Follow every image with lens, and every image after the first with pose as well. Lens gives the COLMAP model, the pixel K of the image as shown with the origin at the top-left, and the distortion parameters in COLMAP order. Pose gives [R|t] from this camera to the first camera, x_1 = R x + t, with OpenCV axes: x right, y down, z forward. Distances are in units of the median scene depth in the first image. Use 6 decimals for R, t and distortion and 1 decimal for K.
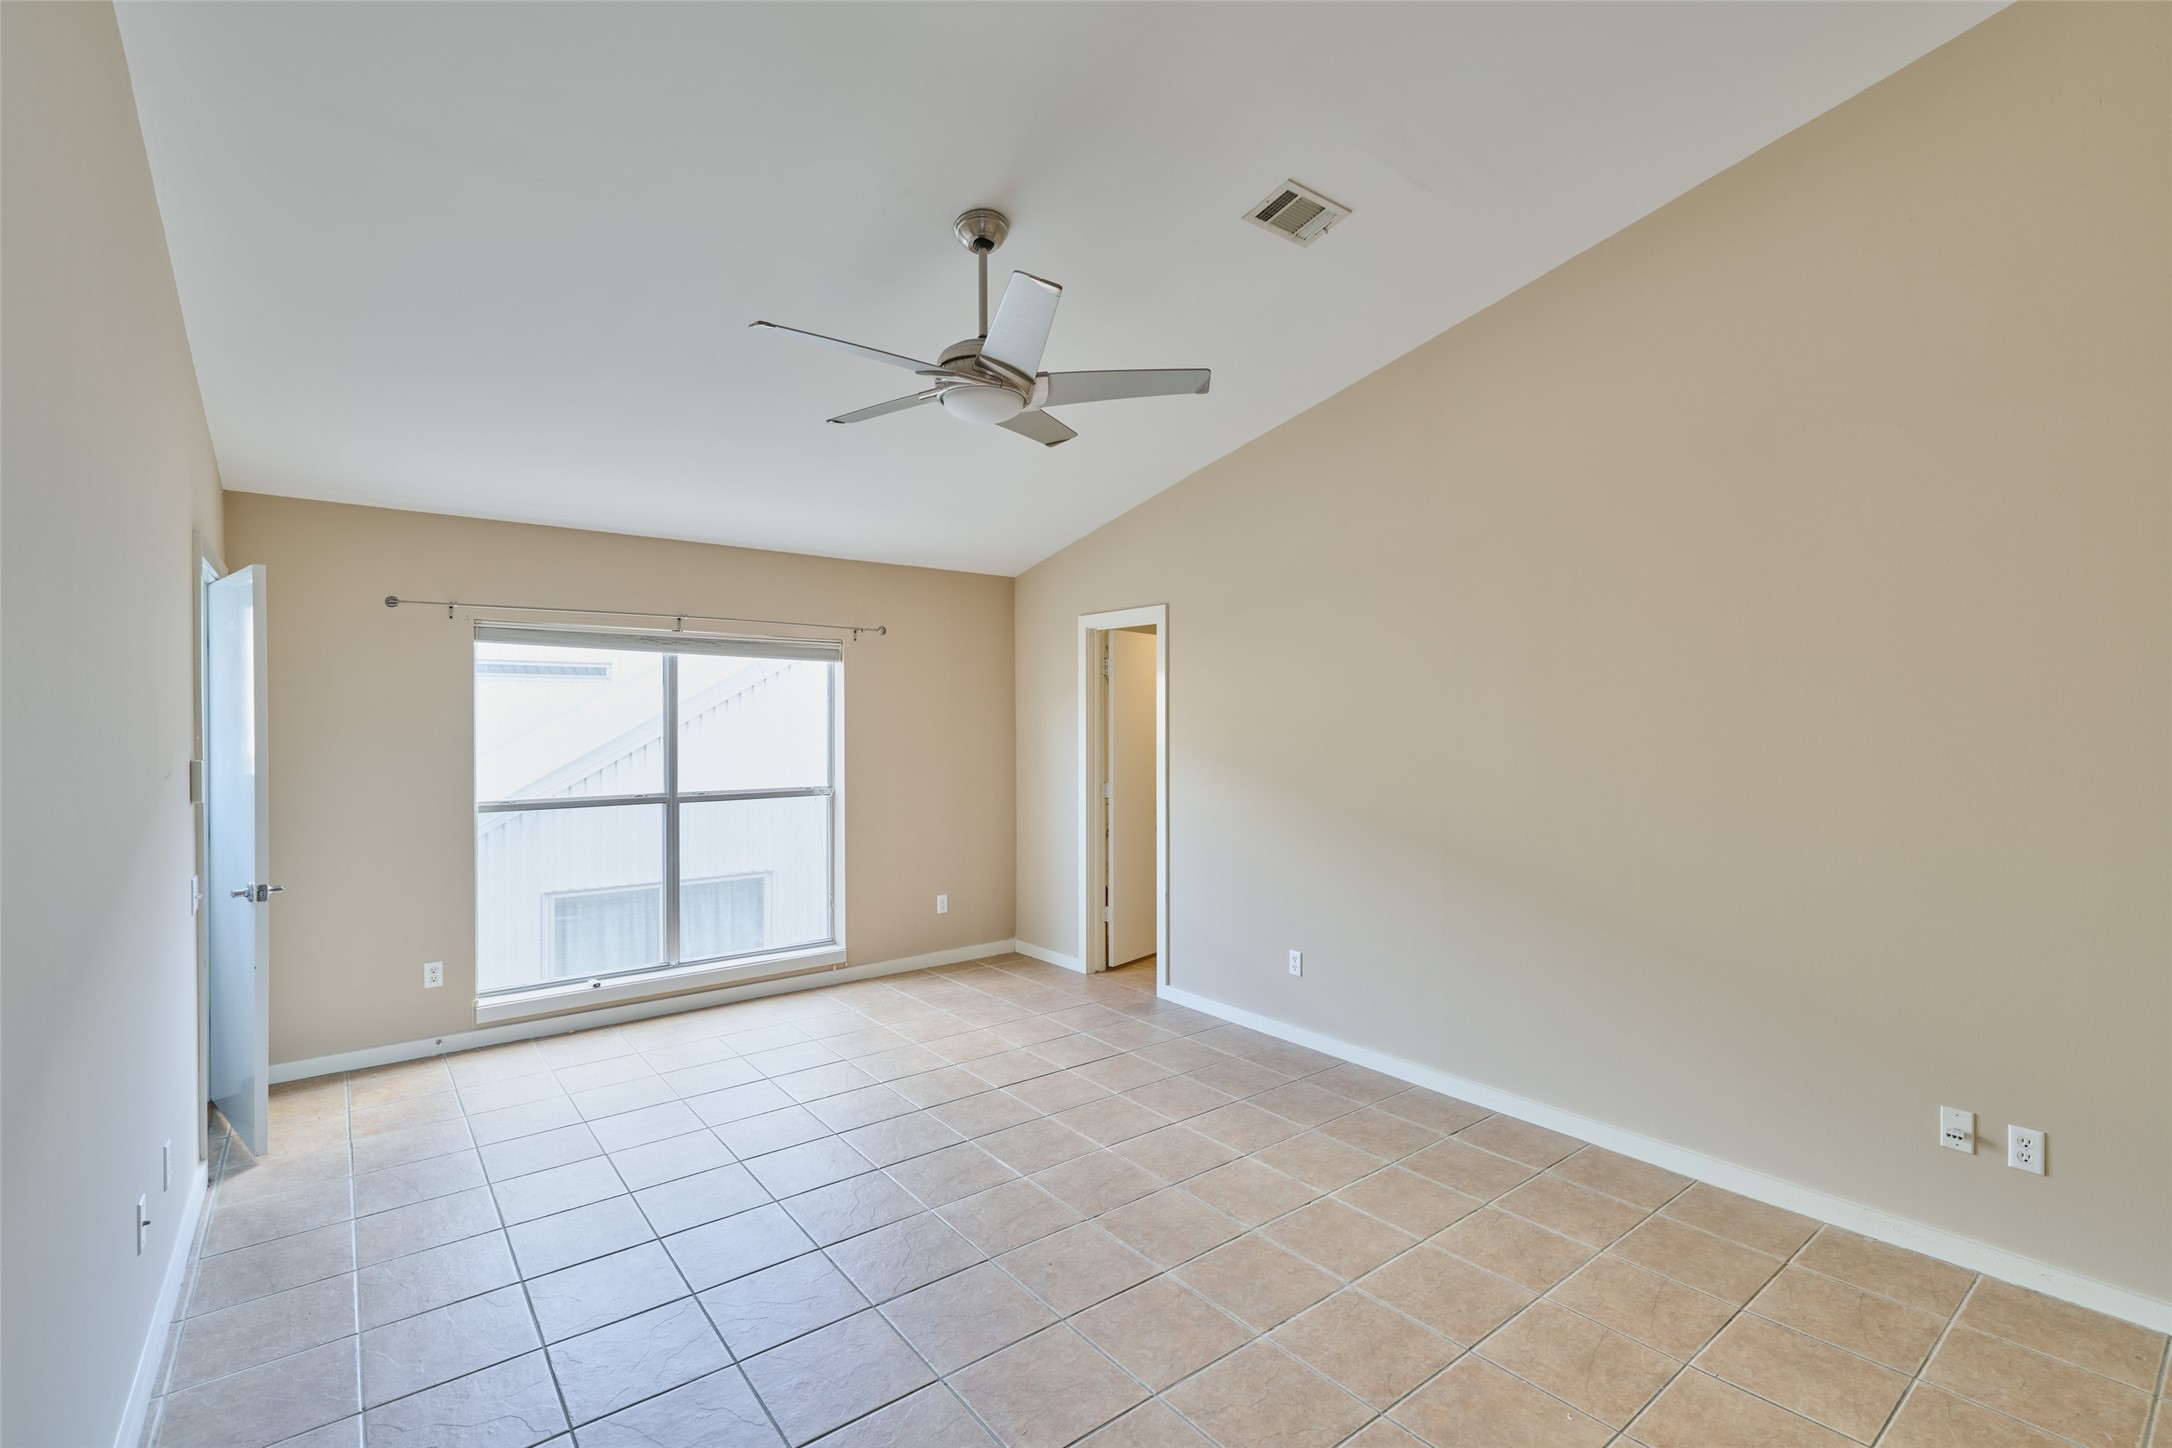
lens RADIAL K [[971.5, 0, 1086.0], [0, 971.5, 724.0], [0, 0, 1]] dist [0.000715, 0.000030]
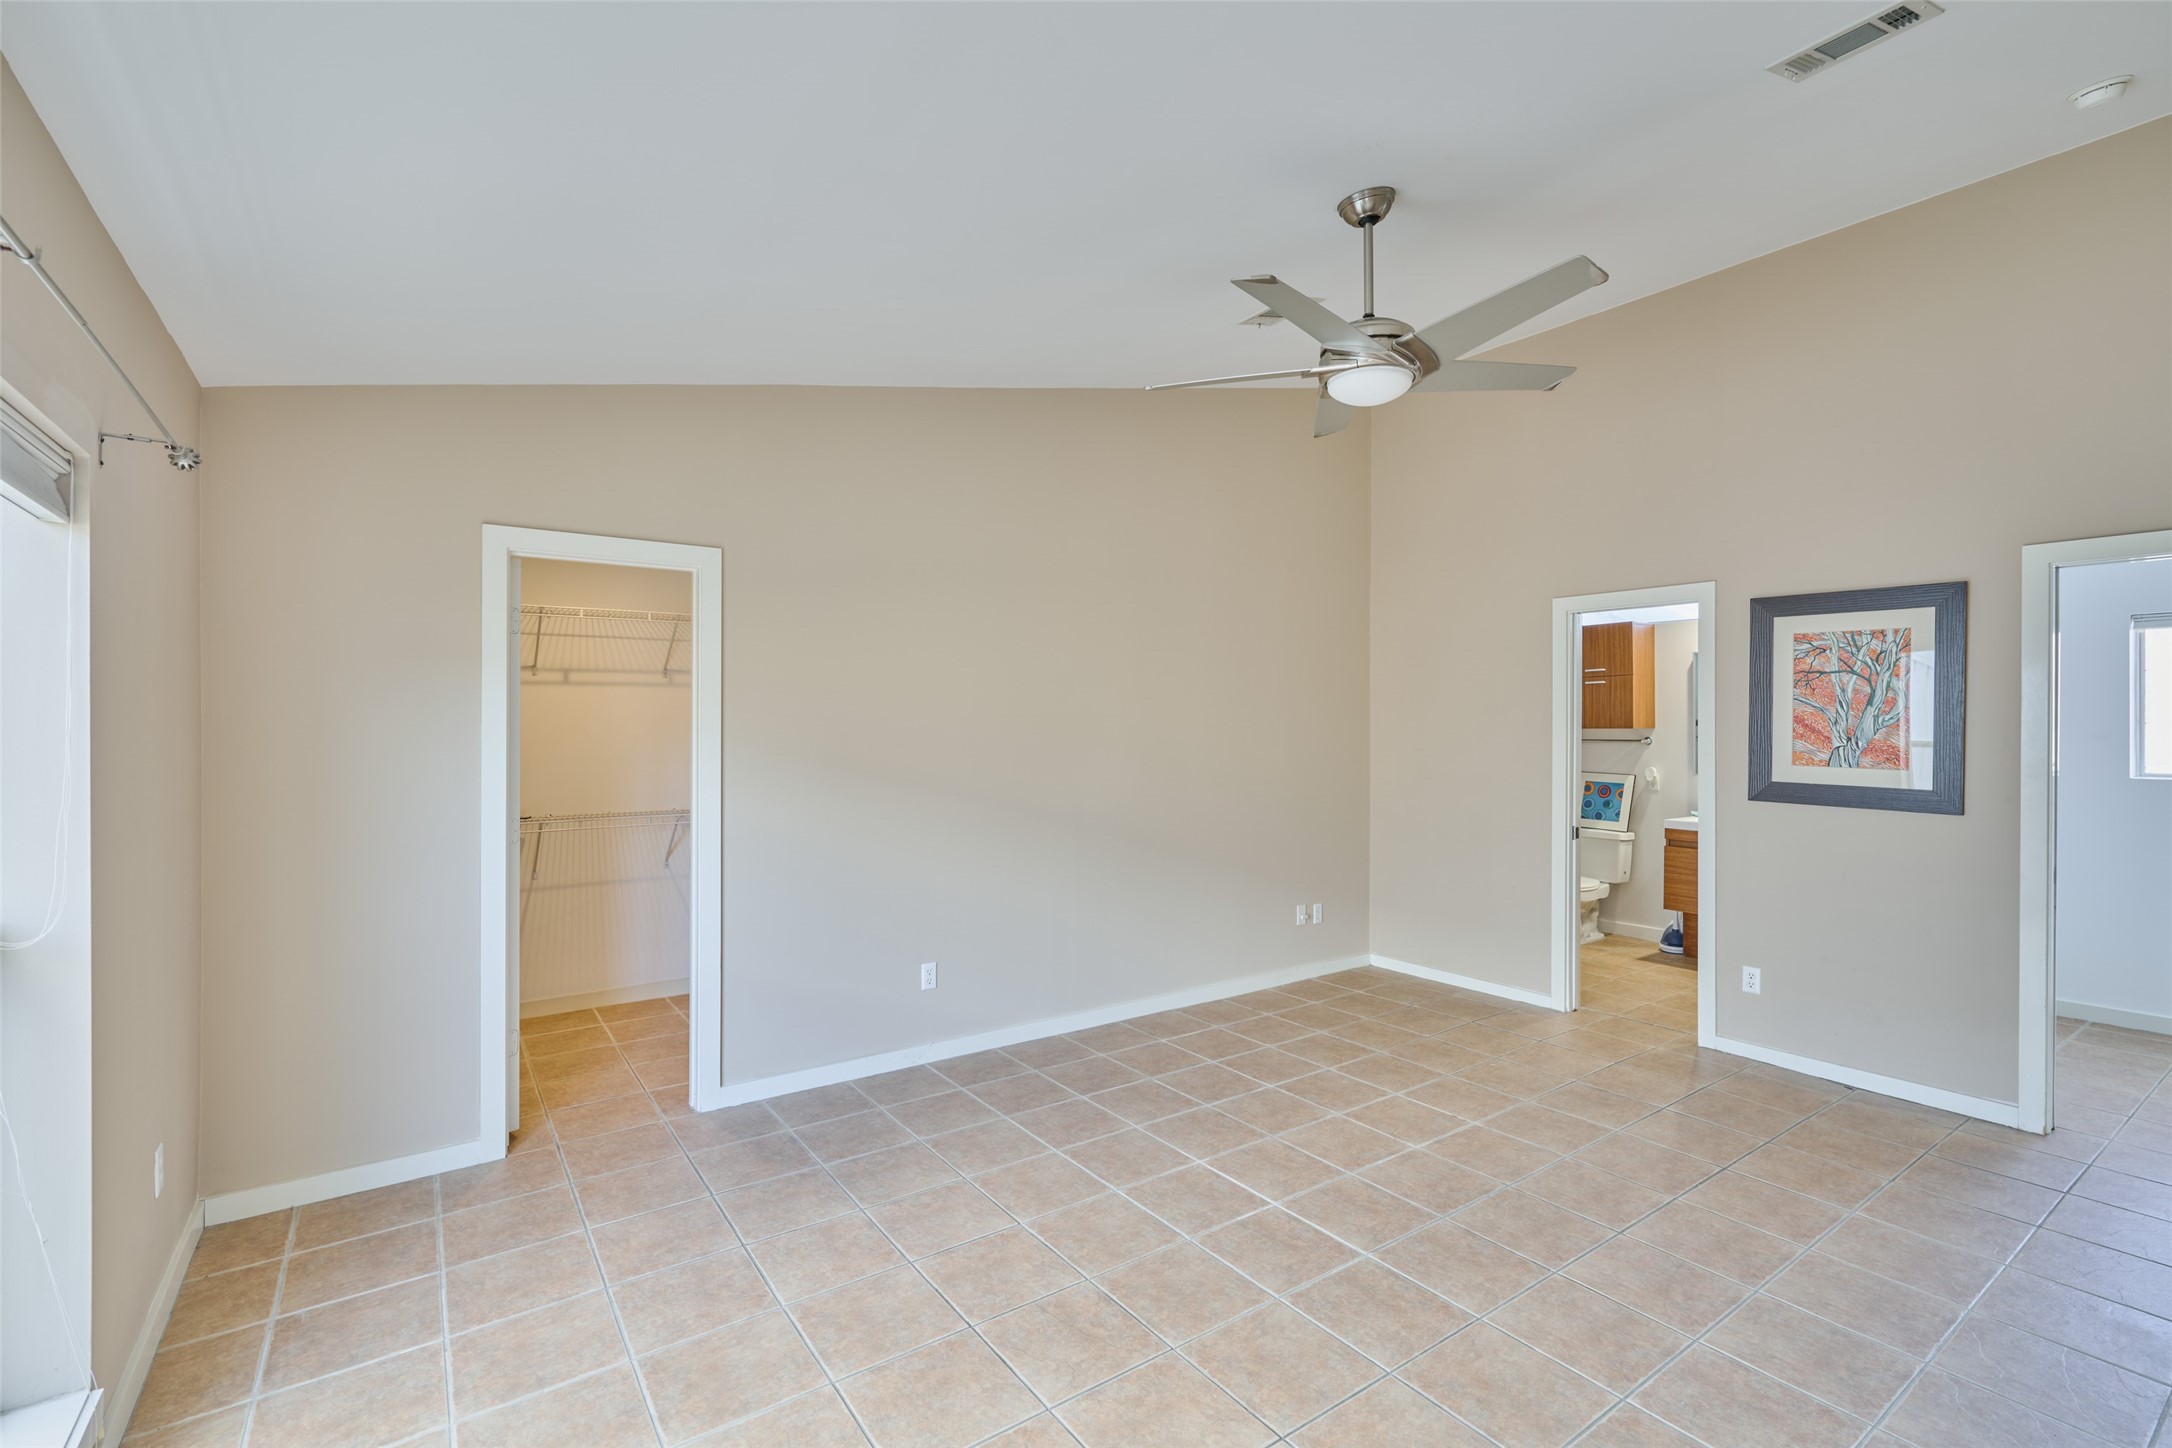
lens RADIAL K [[971.5, 0, 1086.0], [0, 971.5, 724.0], [0, 0, 1]] dist [0.000715, 0.000030]
pose [[0.037500, 0.005237, 0.999283, -0.892737], [0.003043, 0.999981, -0.005355, 0.011551], [-0.999292, 0.003241, 0.037483, 1.021508]]
